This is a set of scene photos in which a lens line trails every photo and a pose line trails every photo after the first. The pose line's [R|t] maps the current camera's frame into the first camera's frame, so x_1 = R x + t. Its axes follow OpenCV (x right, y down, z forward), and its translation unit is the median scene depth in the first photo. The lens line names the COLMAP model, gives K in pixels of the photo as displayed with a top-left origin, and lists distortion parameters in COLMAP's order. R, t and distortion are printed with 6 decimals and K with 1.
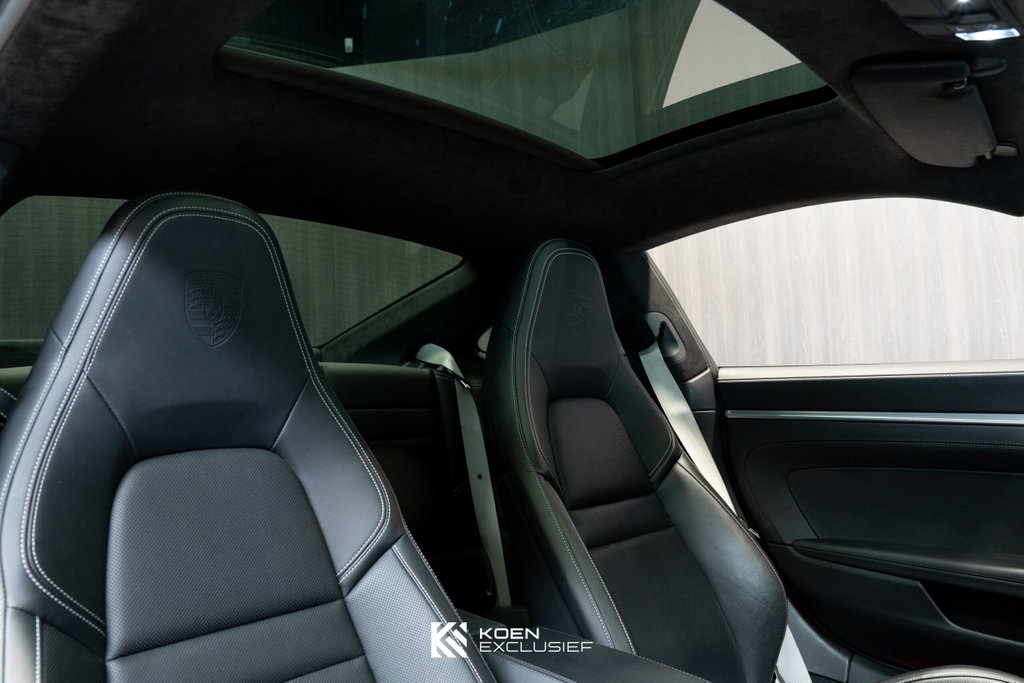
lens RADIAL K [[780.0, 0, 512.5], [0, 780.0, 344.4], [0, 0, 1]] dist [-0.012297, -0.002768]
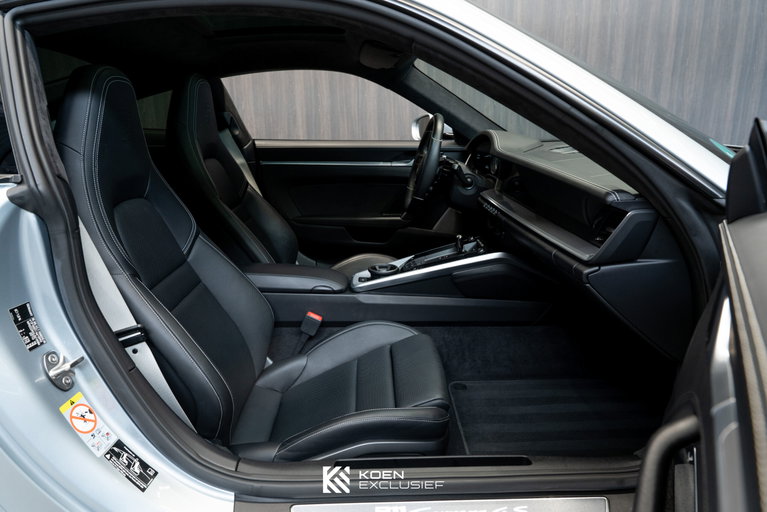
lens RADIAL K [[532.5, 0, 385.3], [0, 532.5, 256.5], [0, 0, 1]] dist [0.000186, -0.000269]
pose [[0.690693, -0.159842, 0.705261, -0.549077], [-0.063192, 0.958194, 0.279053, -0.091389], [-0.720382, -0.237307, 0.651717, -0.248312]]
